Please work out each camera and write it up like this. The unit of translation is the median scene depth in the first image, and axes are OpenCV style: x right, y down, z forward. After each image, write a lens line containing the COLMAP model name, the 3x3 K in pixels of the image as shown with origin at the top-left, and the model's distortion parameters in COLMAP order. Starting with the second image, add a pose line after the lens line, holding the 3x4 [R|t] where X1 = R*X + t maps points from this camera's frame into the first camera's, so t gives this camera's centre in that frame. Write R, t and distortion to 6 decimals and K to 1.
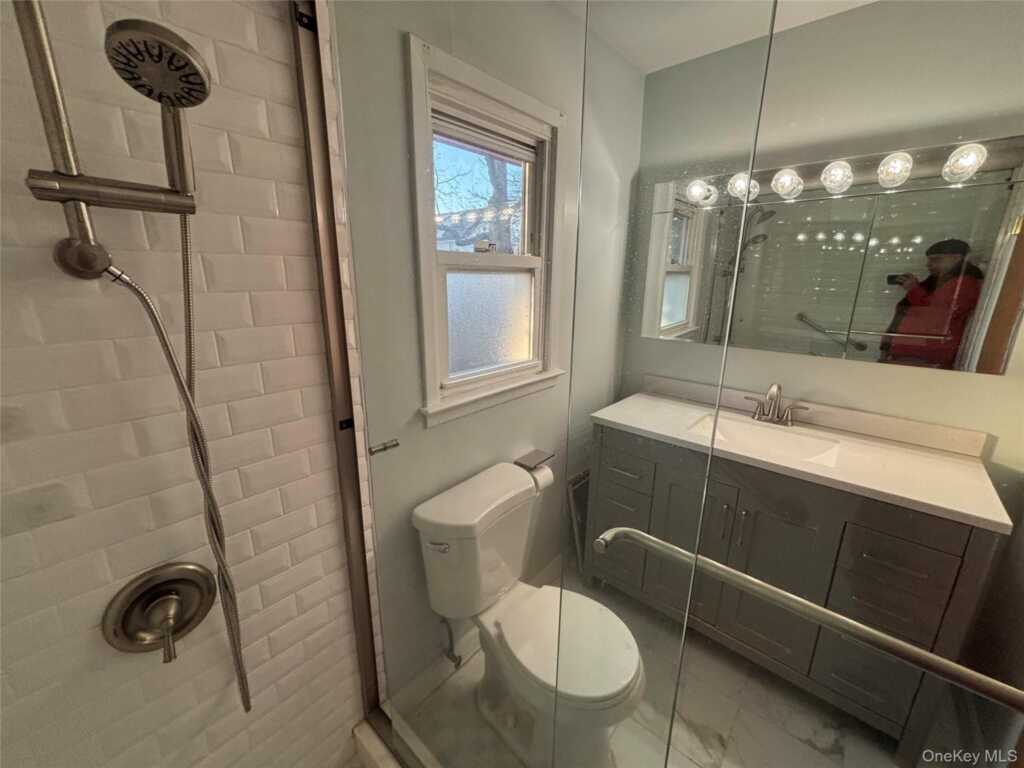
lens RADIAL K [[413.5, 0, 512.0], [0, 413.5, 384.0], [0, 0, 1]] dist [-0.000609, -0.000707]
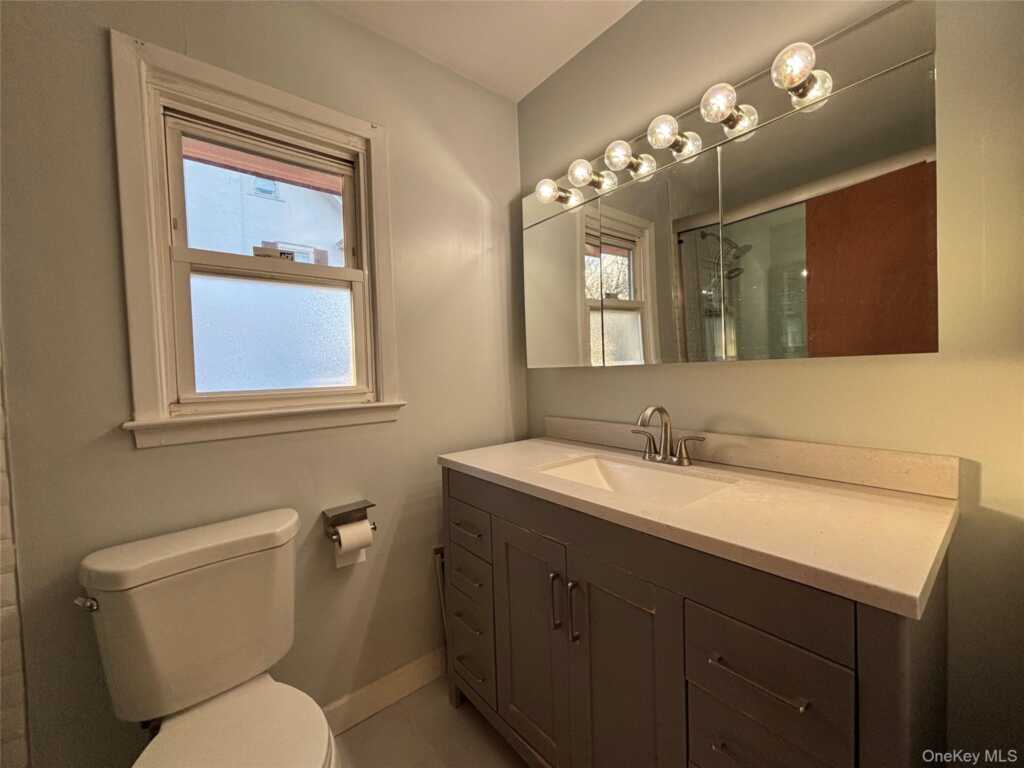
lens RADIAL K [[413.5, 0, 512.0], [0, 413.5, 384.0], [0, 0, 1]] dist [-0.000609, -0.000707]
pose [[0.985817, -0.035443, -0.164041, 0.565105], [-0.001733, 0.975243, -0.221131, 0.138521], [0.167817, 0.218278, 0.961349, 0.262474]]
